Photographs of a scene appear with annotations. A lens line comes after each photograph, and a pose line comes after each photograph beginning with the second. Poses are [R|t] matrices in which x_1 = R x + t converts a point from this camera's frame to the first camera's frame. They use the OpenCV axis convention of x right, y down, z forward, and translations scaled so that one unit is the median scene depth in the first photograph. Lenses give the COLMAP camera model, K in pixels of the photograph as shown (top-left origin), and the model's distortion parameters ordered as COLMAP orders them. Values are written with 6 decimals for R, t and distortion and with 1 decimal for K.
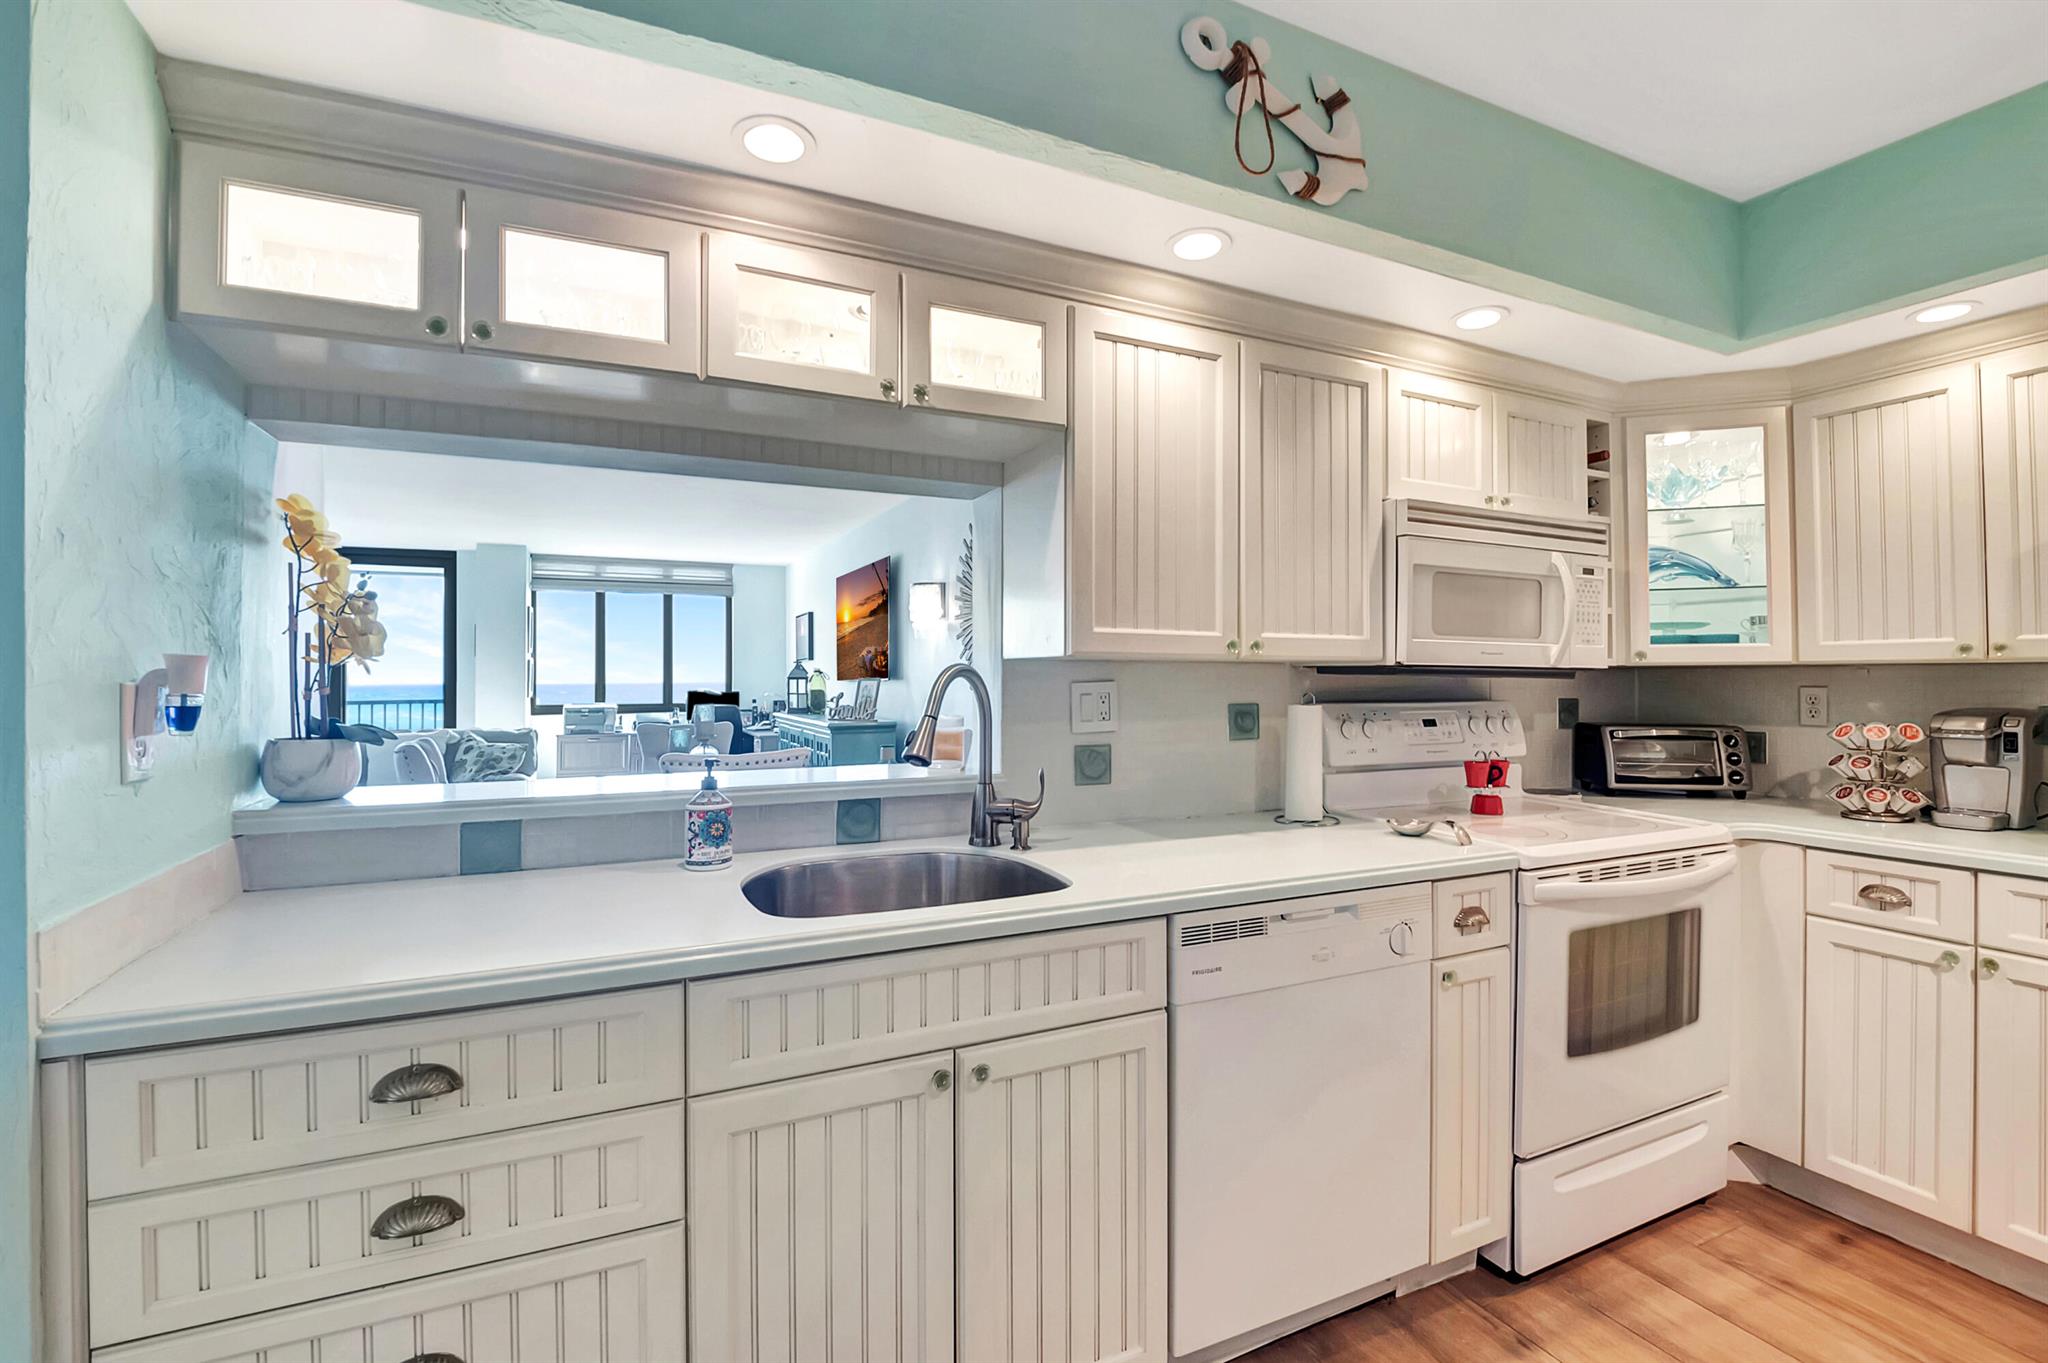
lens RADIAL K [[921.8, 0, 1038.0], [0, 921.8, 667.6], [0, 0, 1]] dist [0.003153, -0.010500]
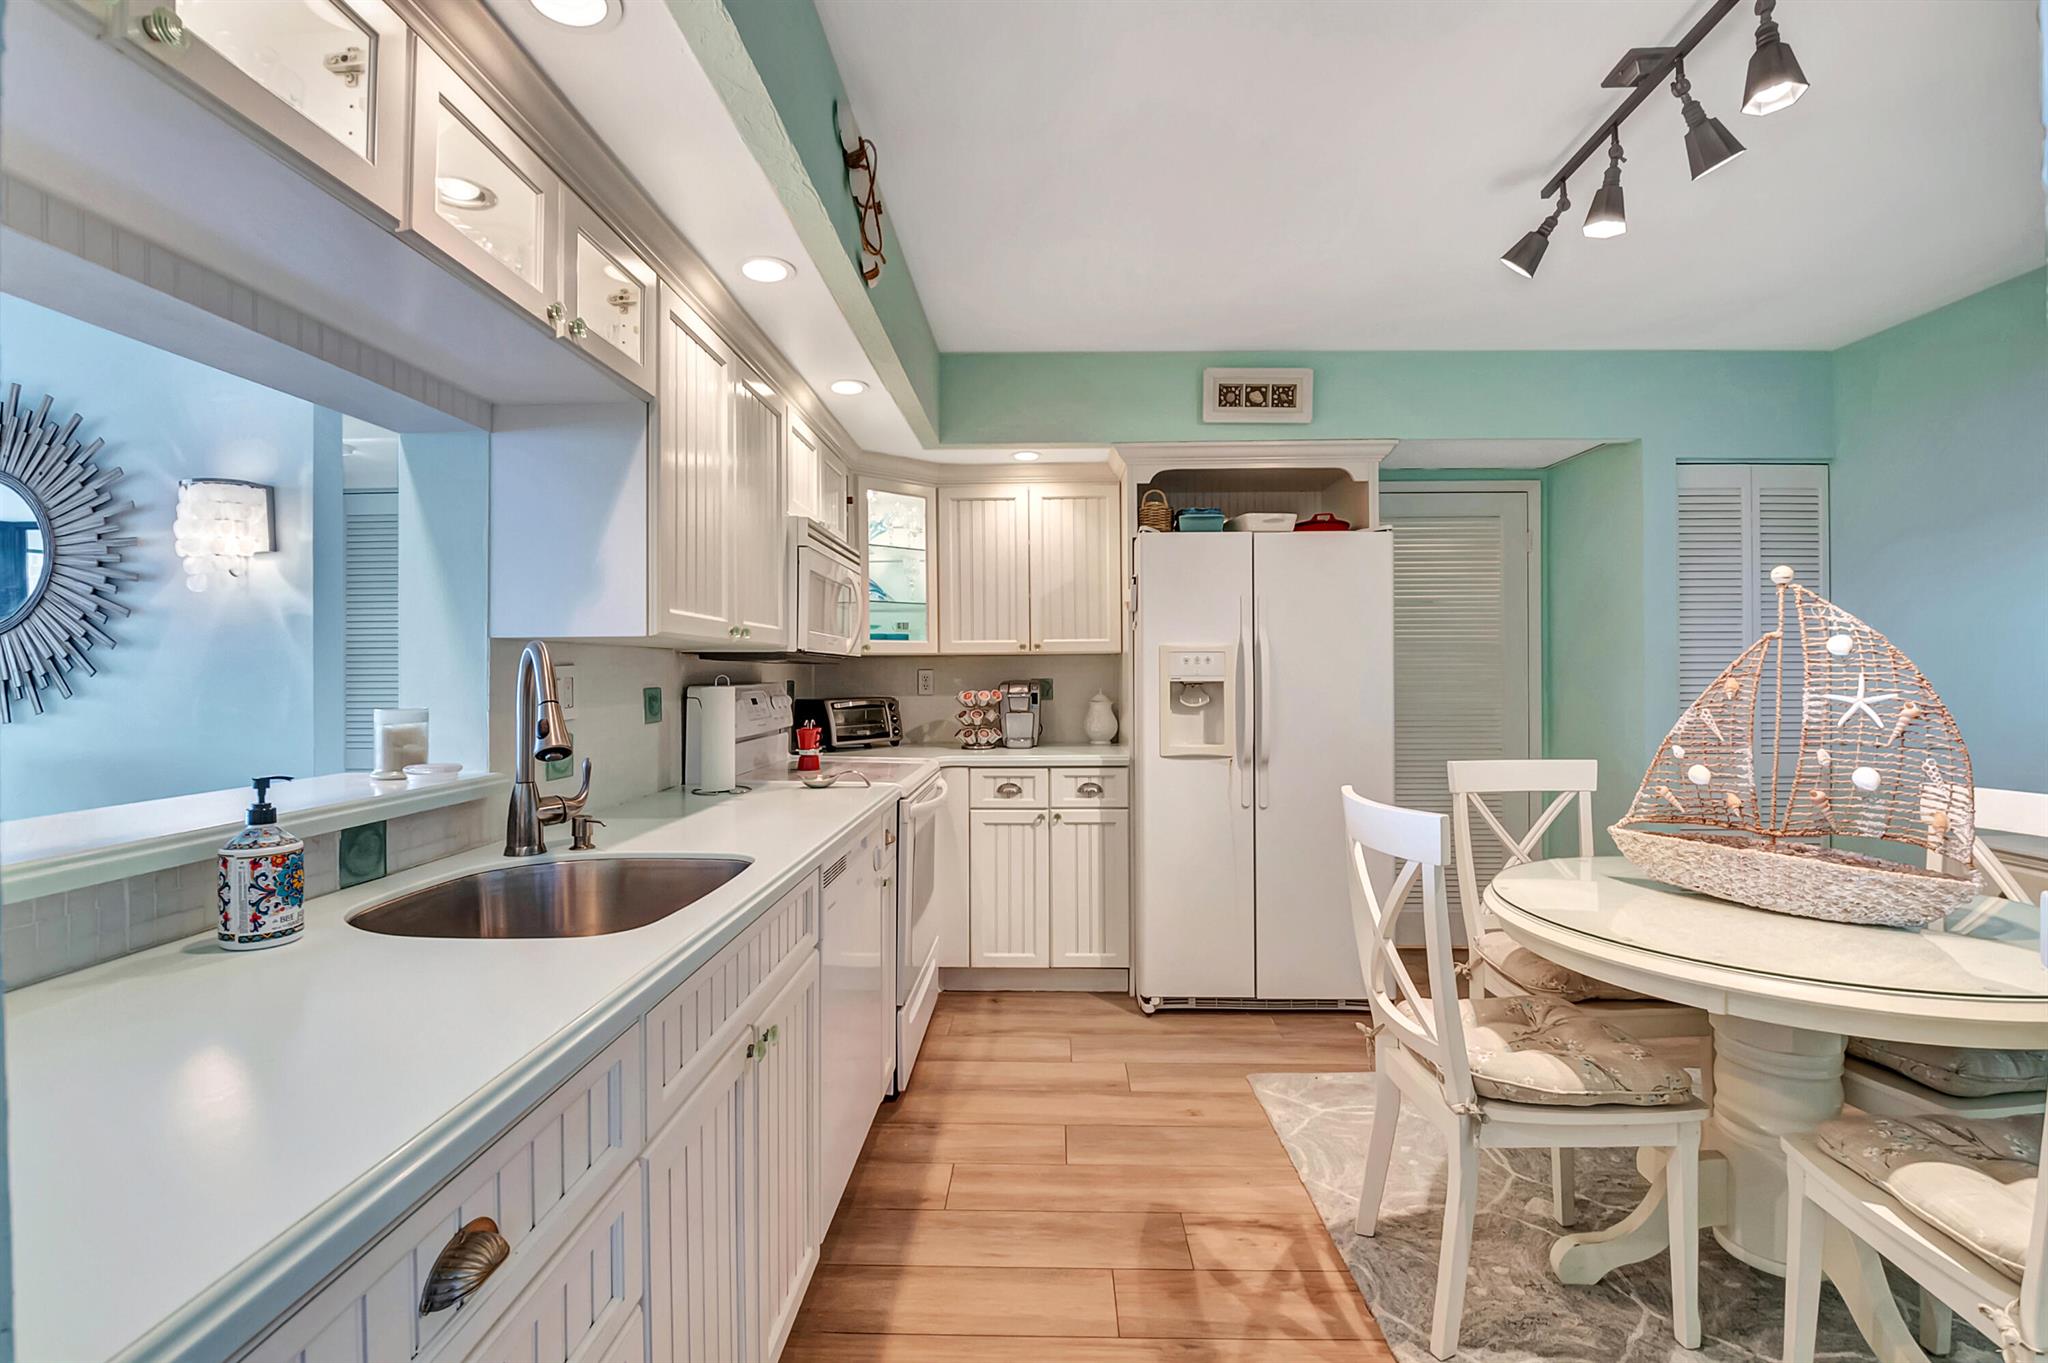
lens RADIAL K [[911.7, 0, 1032.1], [0, 911.7, 660.1], [0, 0, 1]] dist [0.002366, -0.010442]
pose [[0.454271, 0.005515, 0.890847, -0.517757], [-0.001922, 0.999985, -0.005211, 0.014135], [-0.890862, 0.000655, 0.454274, 0.168656]]
